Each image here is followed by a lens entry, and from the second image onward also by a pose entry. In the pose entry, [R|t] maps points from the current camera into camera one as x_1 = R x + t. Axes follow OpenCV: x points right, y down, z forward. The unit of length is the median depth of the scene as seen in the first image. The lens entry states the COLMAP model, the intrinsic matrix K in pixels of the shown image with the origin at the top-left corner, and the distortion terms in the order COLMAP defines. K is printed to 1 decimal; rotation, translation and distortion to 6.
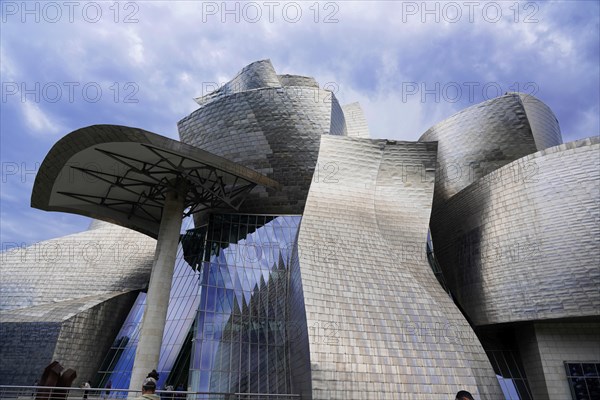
lens RADIAL K [[403.0, 0, 302.8], [0, 403.0, 197.7], [0, 0, 1]] dist [-0.022955, 0.008819]
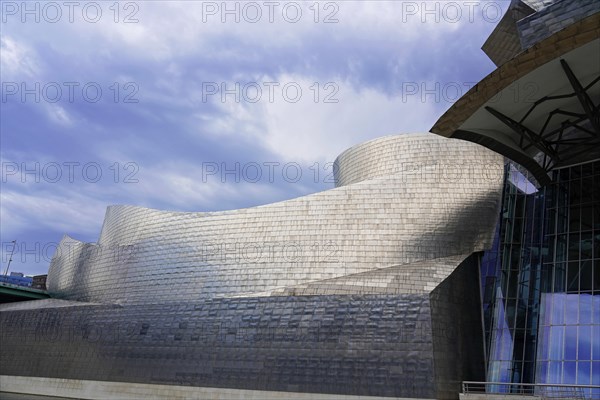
lens RADIAL K [[450.7, 0, 303.8], [0, 450.7, 202.3], [0, 0, 1]] dist [0.003769, 0.003910]
pose [[0.998285, -0.012359, -0.057225, -0.777340], [0.017322, 0.996053, 0.087053, 0.066984], [0.055923, -0.087895, 0.994559, 0.176534]]
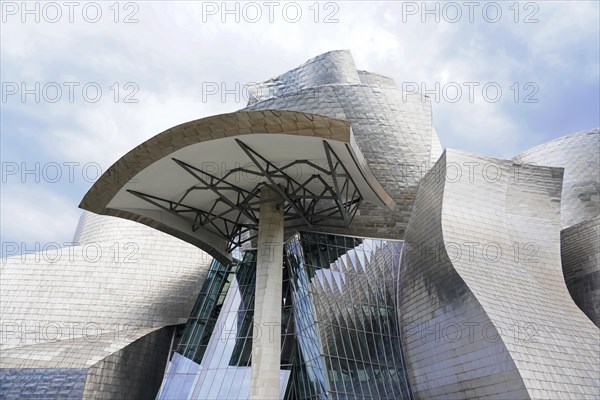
lens RADIAL K [[489.9, 0, 303.7], [0, 489.9, 196.9], [0, 0, 1]] dist [0.010839, 0.004777]
pose [[0.979084, 0.080706, 0.186763, -0.408910], [-0.072436, 0.996083, -0.050703, 0.019170], [-0.190124, 0.036114, 0.981096, 0.042679]]
